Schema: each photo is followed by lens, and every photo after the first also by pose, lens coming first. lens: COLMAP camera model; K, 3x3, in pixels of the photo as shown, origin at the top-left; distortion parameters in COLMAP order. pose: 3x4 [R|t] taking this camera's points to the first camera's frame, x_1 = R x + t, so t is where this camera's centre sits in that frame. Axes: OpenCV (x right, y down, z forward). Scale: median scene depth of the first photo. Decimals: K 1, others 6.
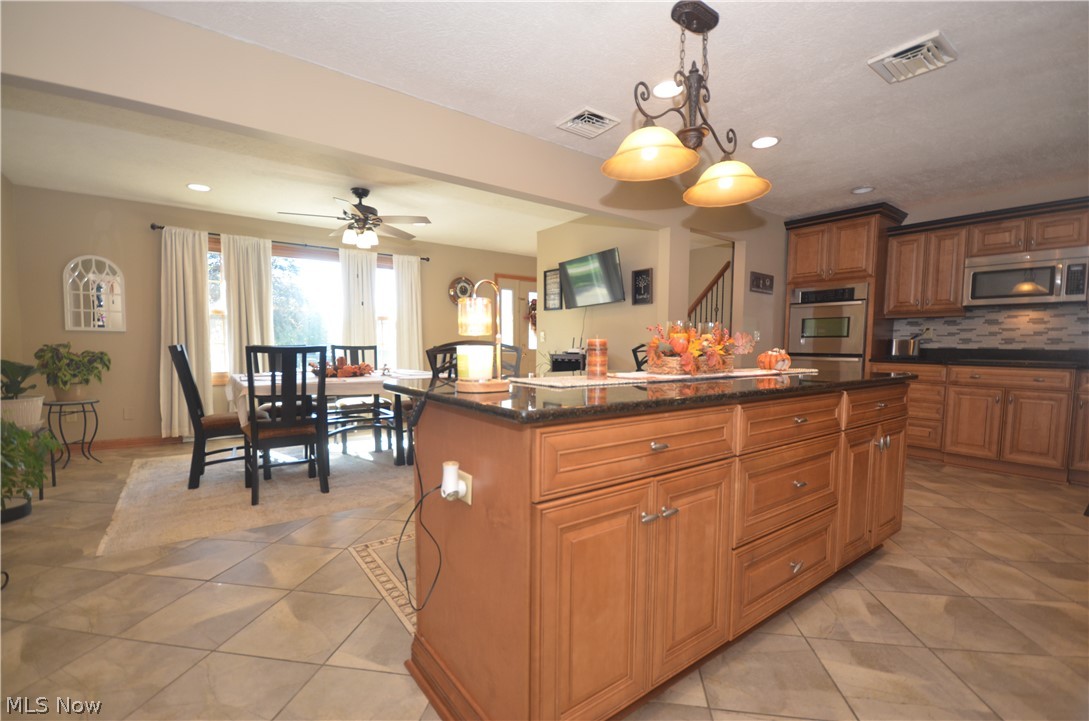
lens RADIAL K [[474.7, 0, 540.0], [0, 474.7, 377.5], [0, 0, 1]] dist [0.008254, -0.009870]
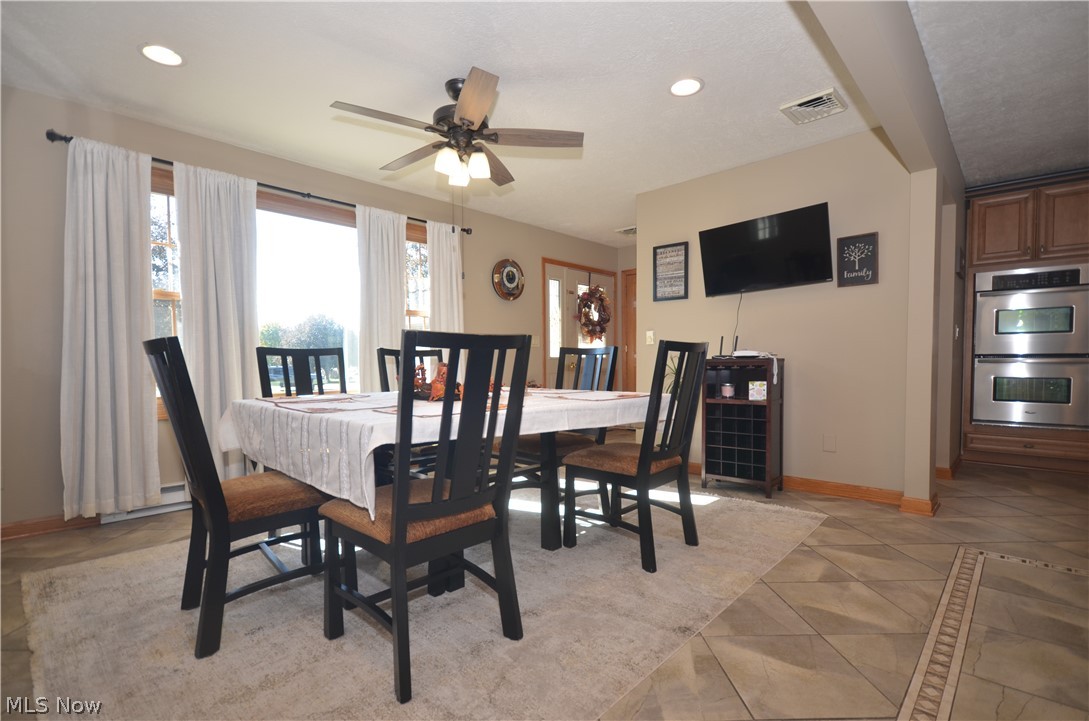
lens RADIAL K [[505.7, 0, 536.9], [0, 505.7, 378.9], [0, 0, 1]] dist [0.001561, -0.001948]
pose [[0.985544, -0.019051, 0.168345, -0.422644], [0.024496, 0.999240, -0.030326, -0.005609], [-0.167639, 0.034011, 0.985262, 0.394200]]
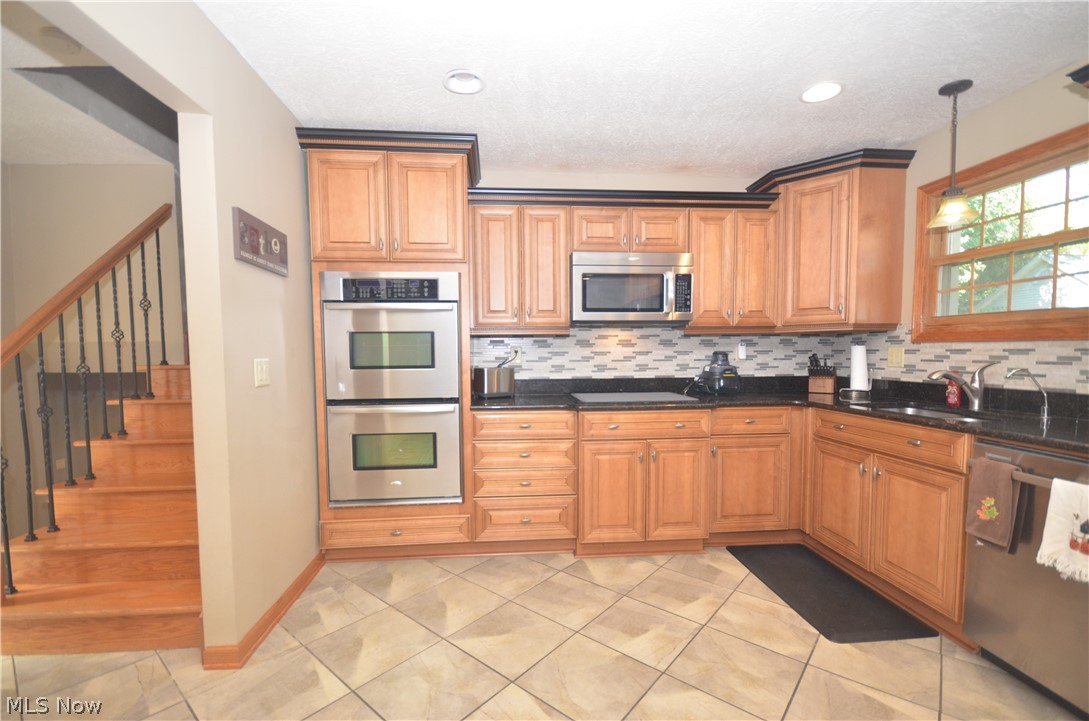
lens RADIAL K [[474.7, 0, 542.7], [0, 474.7, 380.1], [0, 0, 1]] dist [0.008254, -0.009870]
pose [[0.521322, -0.063031, 0.851029, 0.286494], [0.072154, 0.996953, 0.029639, -0.092388], [-0.850304, 0.045954, 0.524281, 0.712363]]
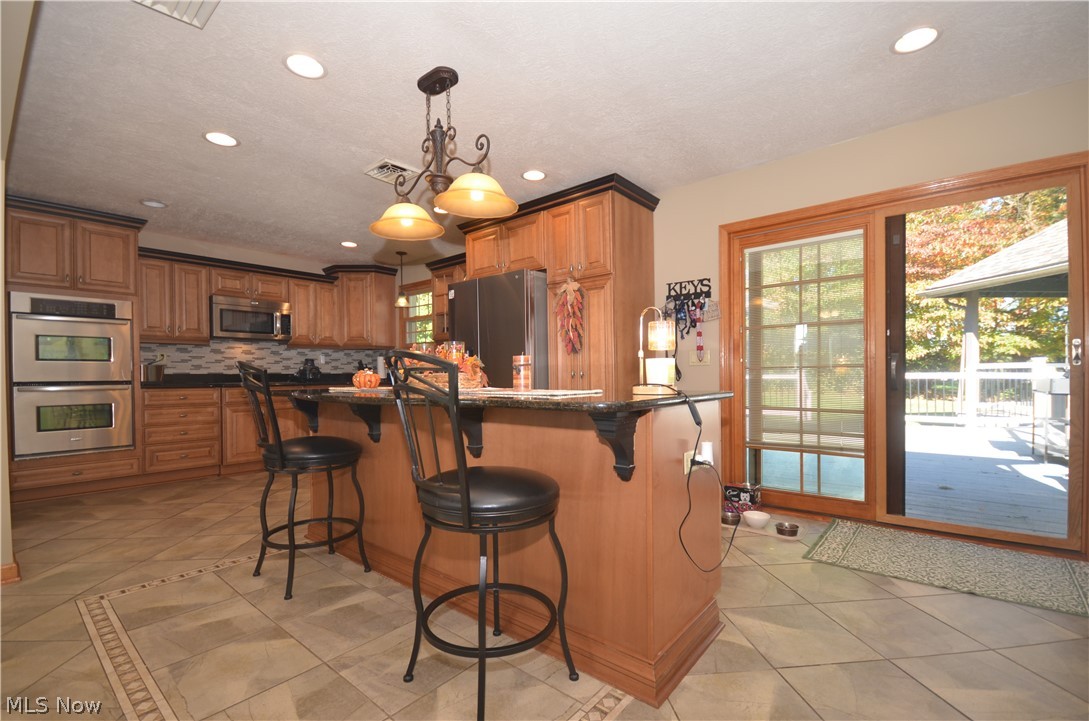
lens RADIAL K [[474.7, 0, 545.2], [0, 474.7, 379.3], [0, 0, 1]] dist [0.008254, -0.009870]
pose [[-0.240455, -0.013324, 0.970569, -0.428960], [0.077771, 0.996427, 0.032946, -0.024278], [-0.967540, 0.083405, -0.238560, 0.535834]]
